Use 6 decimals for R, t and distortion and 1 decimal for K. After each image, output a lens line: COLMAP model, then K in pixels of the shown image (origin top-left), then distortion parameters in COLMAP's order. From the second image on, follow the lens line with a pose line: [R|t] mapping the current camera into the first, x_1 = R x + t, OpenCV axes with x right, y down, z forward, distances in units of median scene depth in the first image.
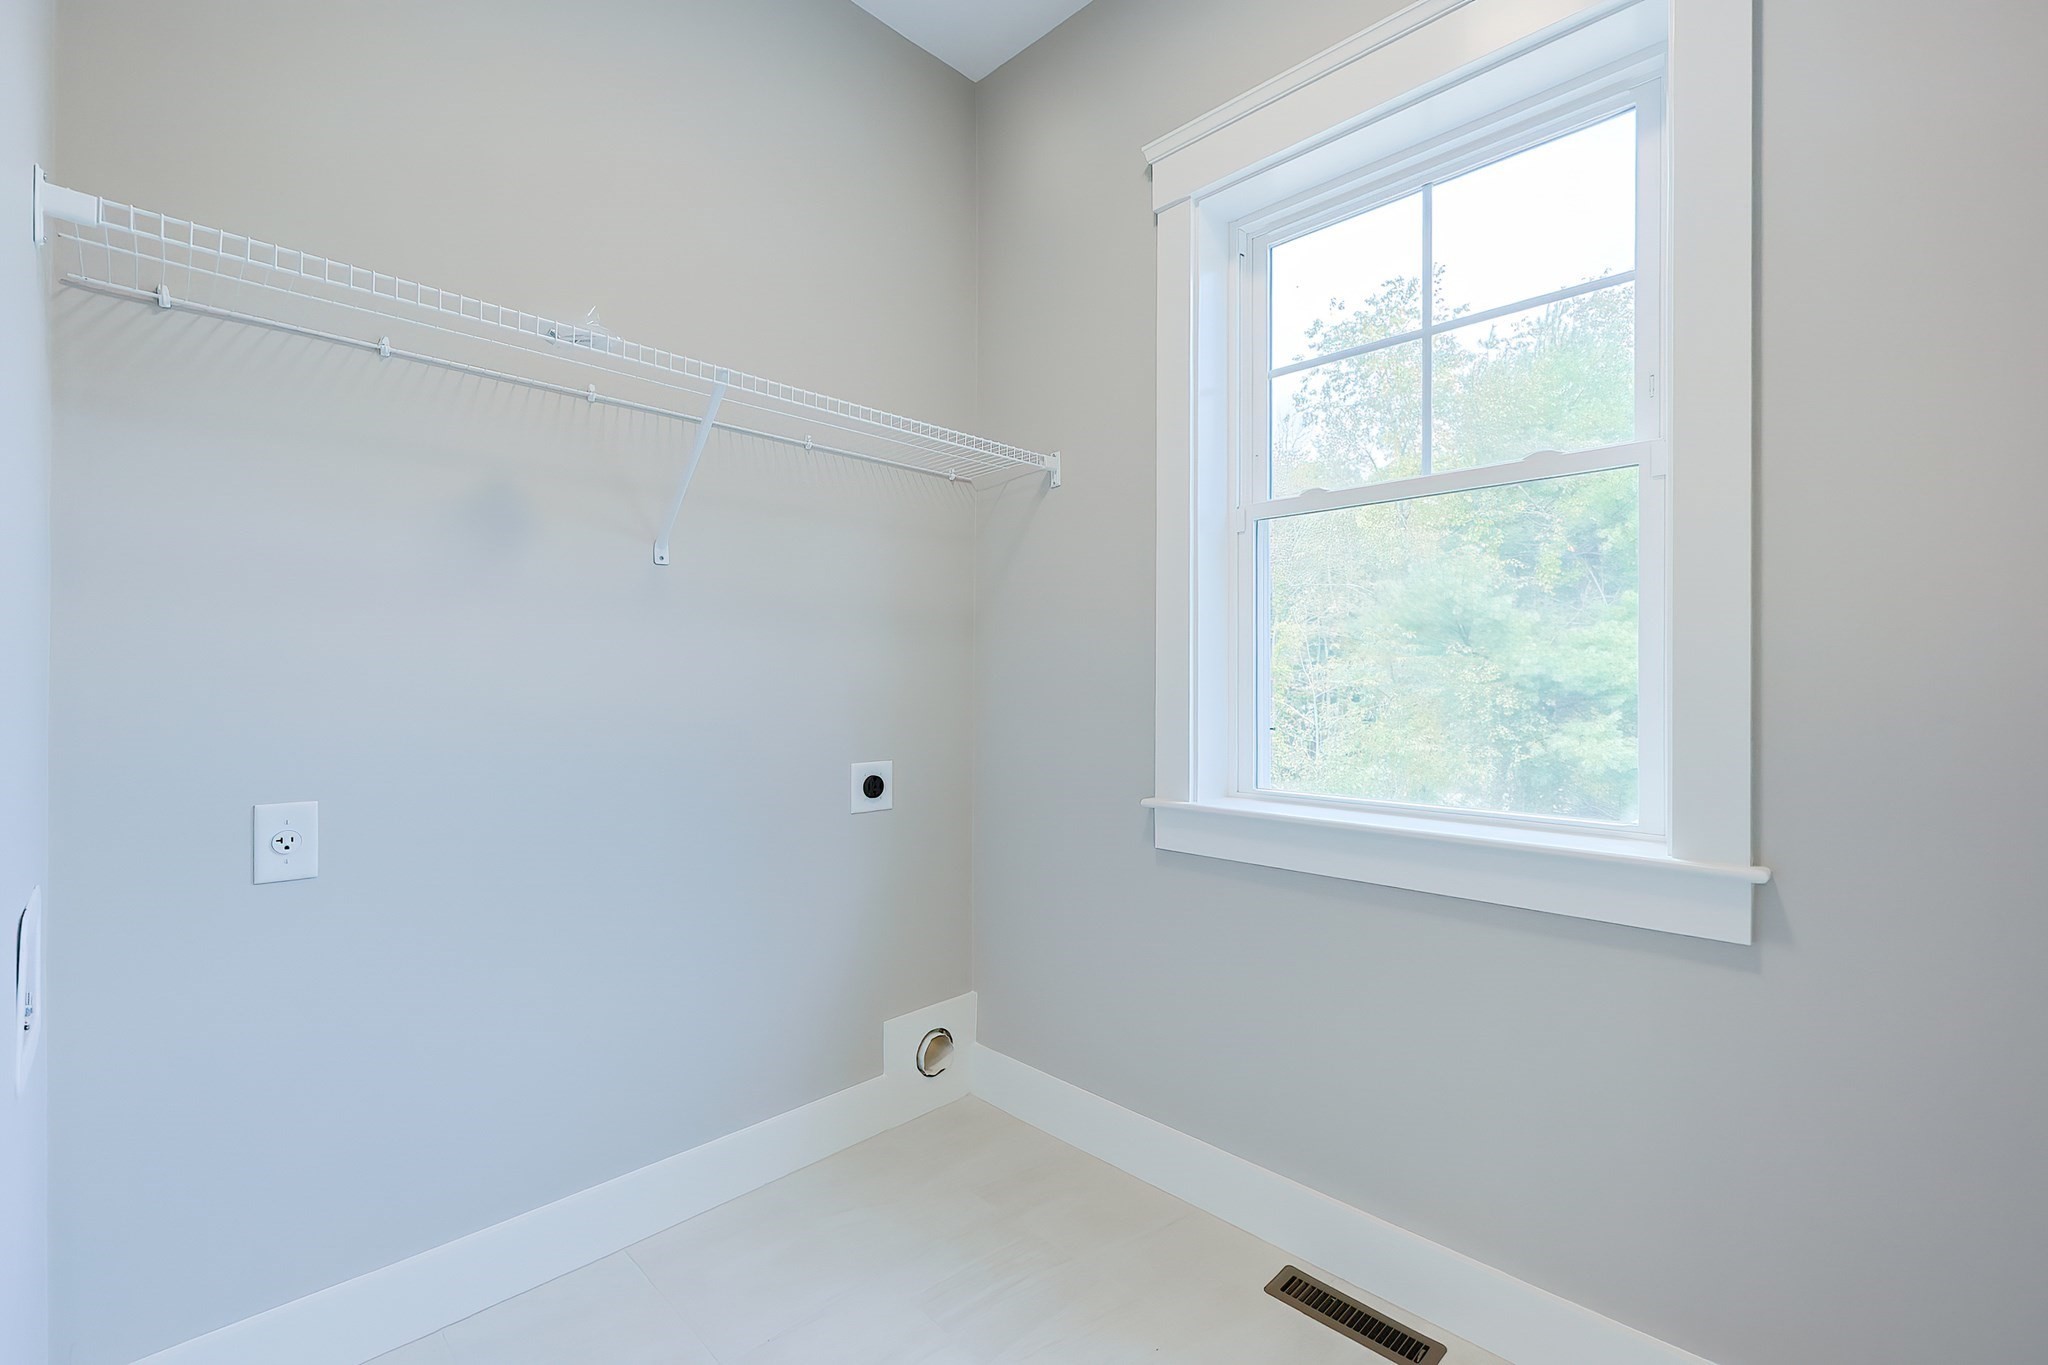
lens RADIAL K [[866.1, 0, 1031.3], [0, 866.1, 680.4], [0, 0, 1]] dist [-0.001497, -0.000206]
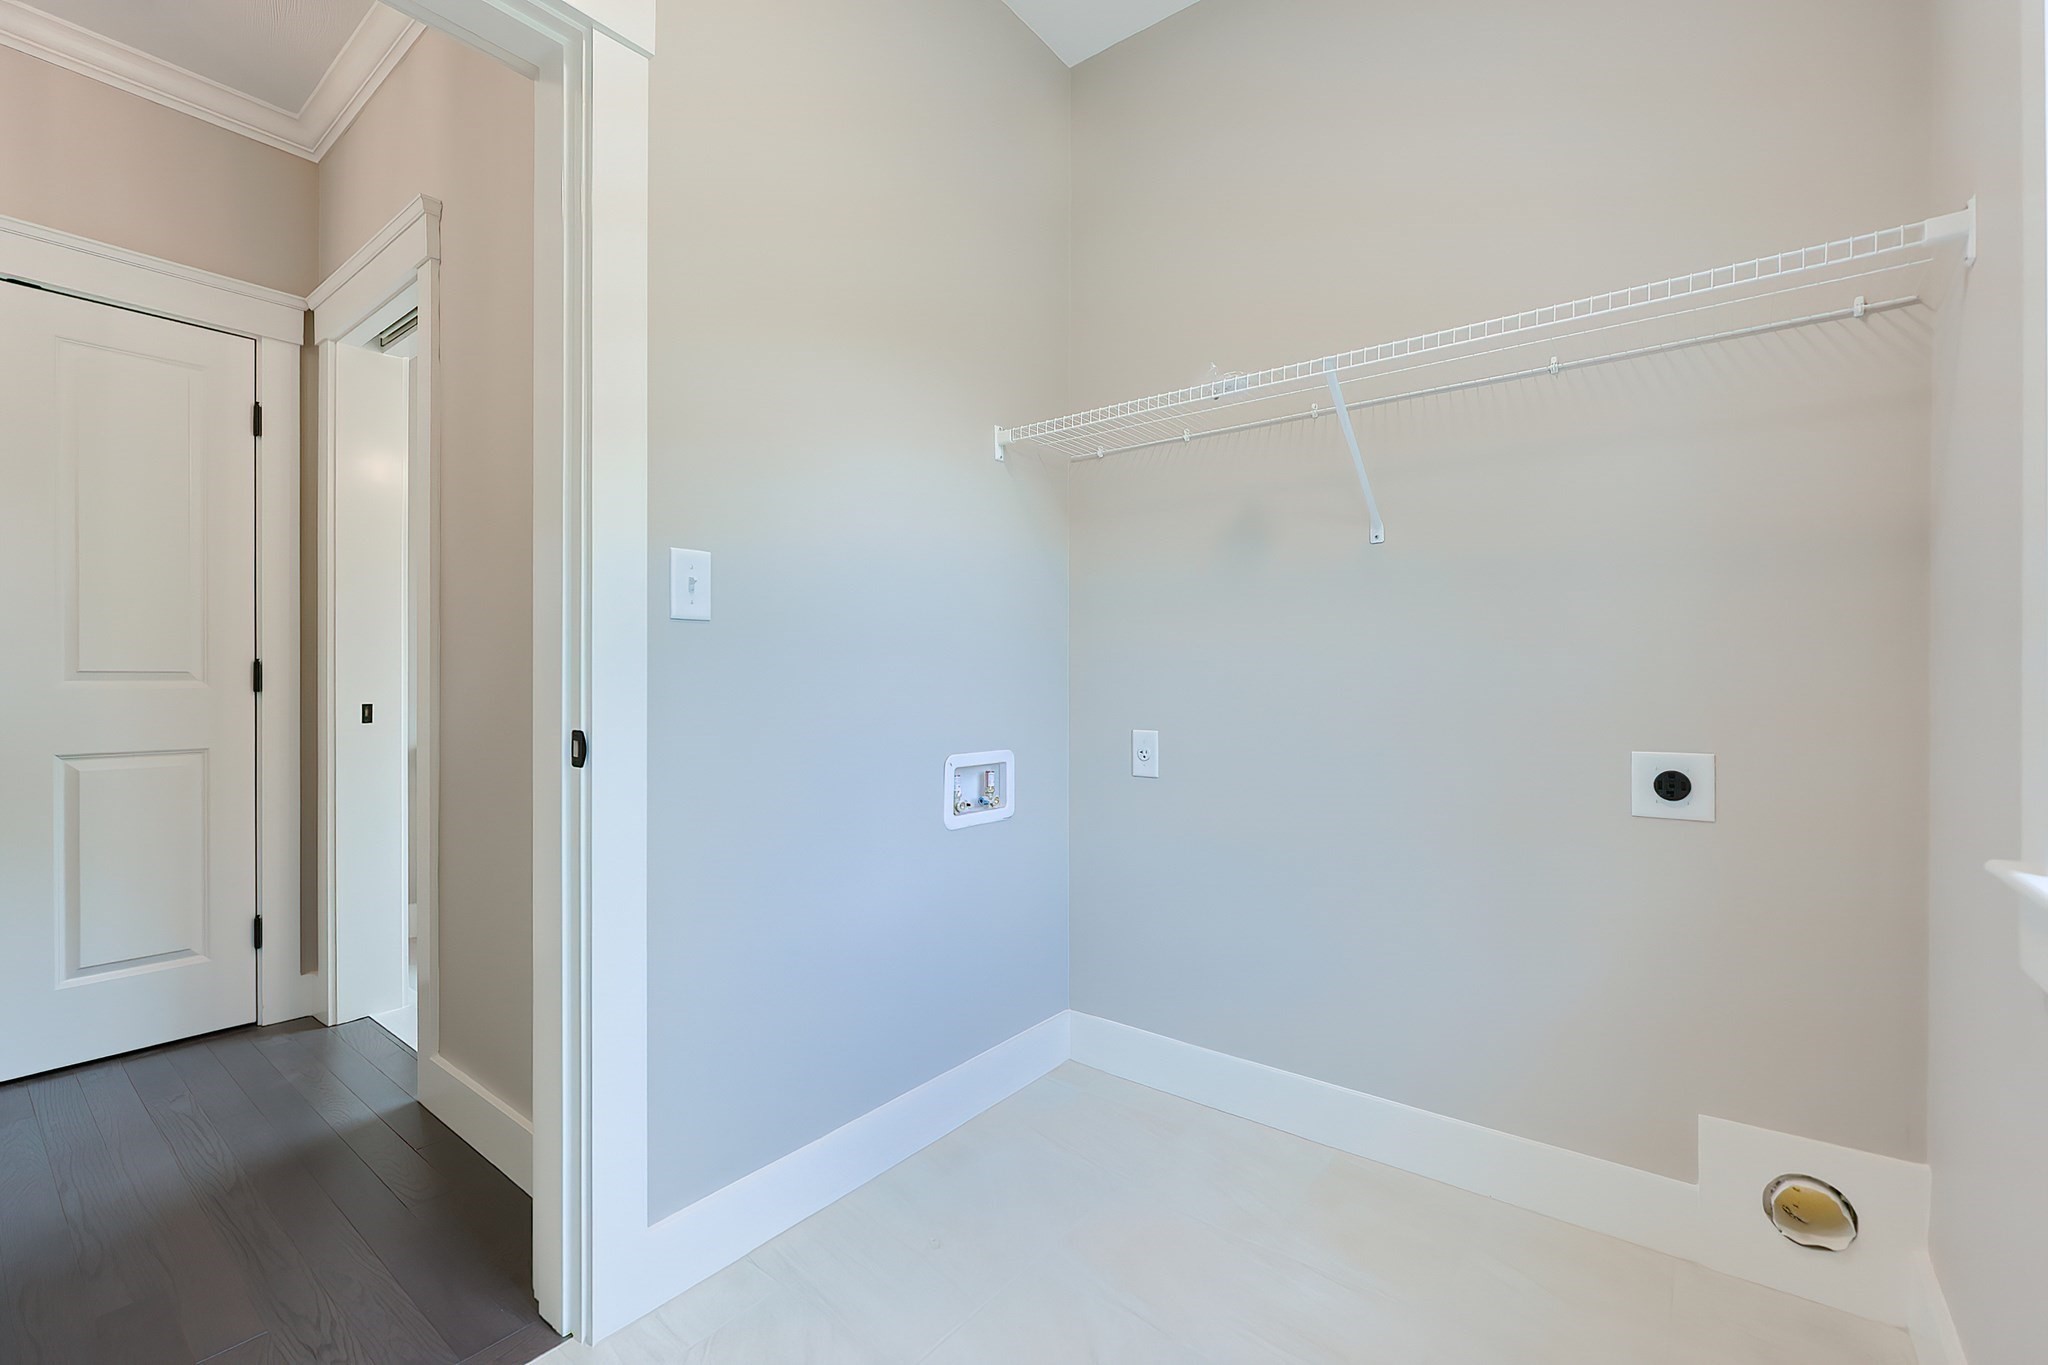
lens RADIAL K [[866.1, 0, 1031.3], [0, 866.1, 680.4], [0, 0, 1]] dist [-0.001497, -0.000206]
pose [[0.129225, -0.003068, -0.991611, 0.544515], [0.007906, 0.999967, -0.002064, 0.033046], [0.991584, -0.007573, 0.129245, 0.402783]]
